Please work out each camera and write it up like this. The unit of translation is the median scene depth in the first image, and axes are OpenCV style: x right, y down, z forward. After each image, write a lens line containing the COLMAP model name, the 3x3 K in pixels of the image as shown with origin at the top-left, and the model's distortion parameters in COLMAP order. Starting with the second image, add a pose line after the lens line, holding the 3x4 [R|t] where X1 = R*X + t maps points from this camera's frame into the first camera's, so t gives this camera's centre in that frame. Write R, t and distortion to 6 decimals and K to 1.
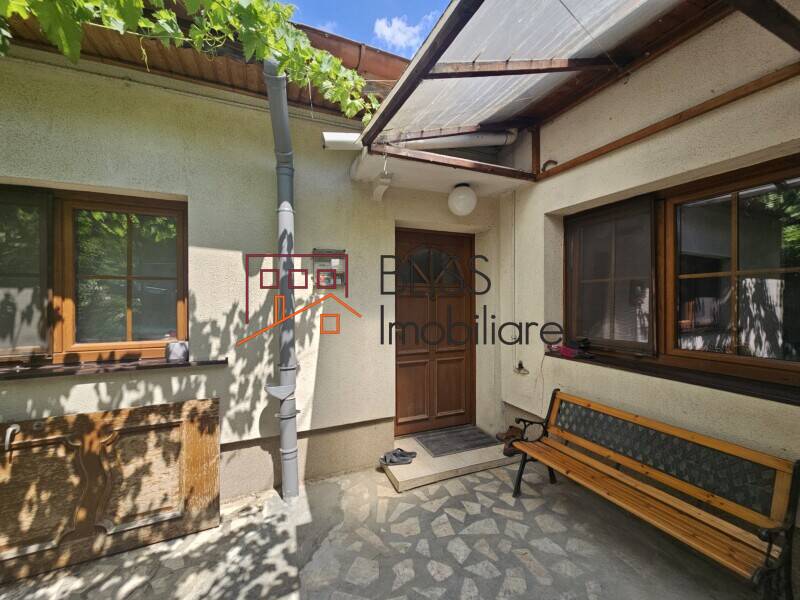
lens RADIAL K [[325.1, 0, 400.3], [0, 325.1, 301.0], [0, 0, 1]] dist [-0.002100, 0.001937]
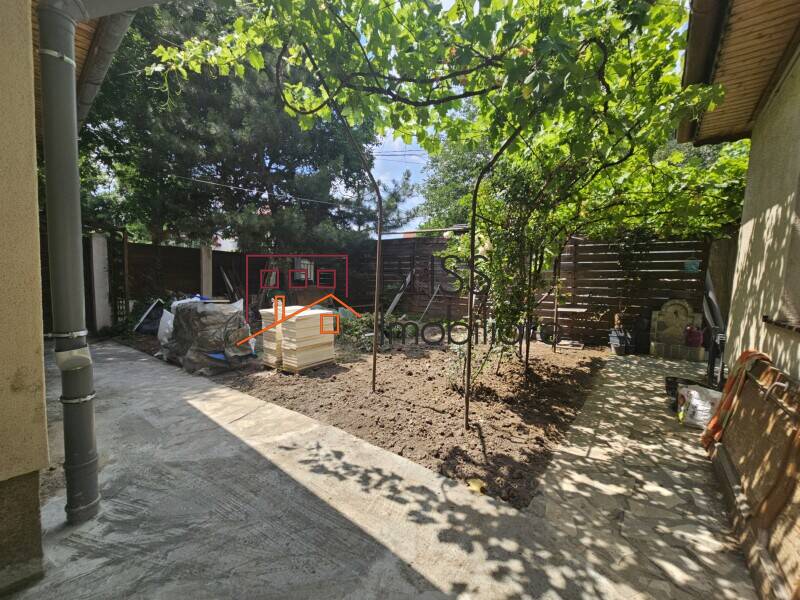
lens RADIAL K [[325.1, 0, 398.7], [0, 325.1, 303.2], [0, 0, 1]] dist [-0.002100, 0.001937]
pose [[-0.881132, 0.009680, -0.472771, 0.159249], [-0.032444, 0.996197, 0.080866, 0.106068], [0.471756, 0.086592, -0.877467, 1.078478]]
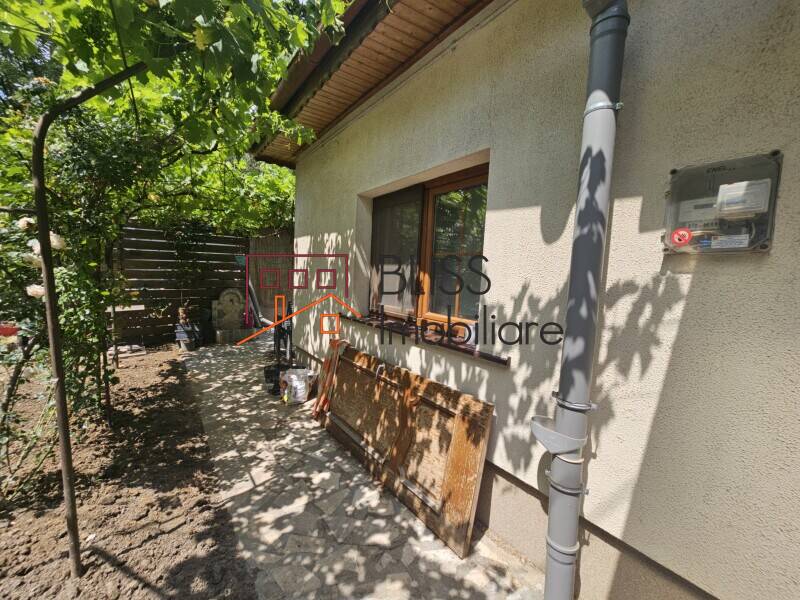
lens RADIAL K [[325.1, 0, 403.6], [0, 325.1, 303.2], [0, 0, 1]] dist [-0.002100, 0.001937]
pose [[0.222219, 0.098472, -0.970011, 0.125150], [-0.048408, 0.994774, 0.089896, -0.002168], [0.973794, 0.026980, 0.225824, 0.650617]]
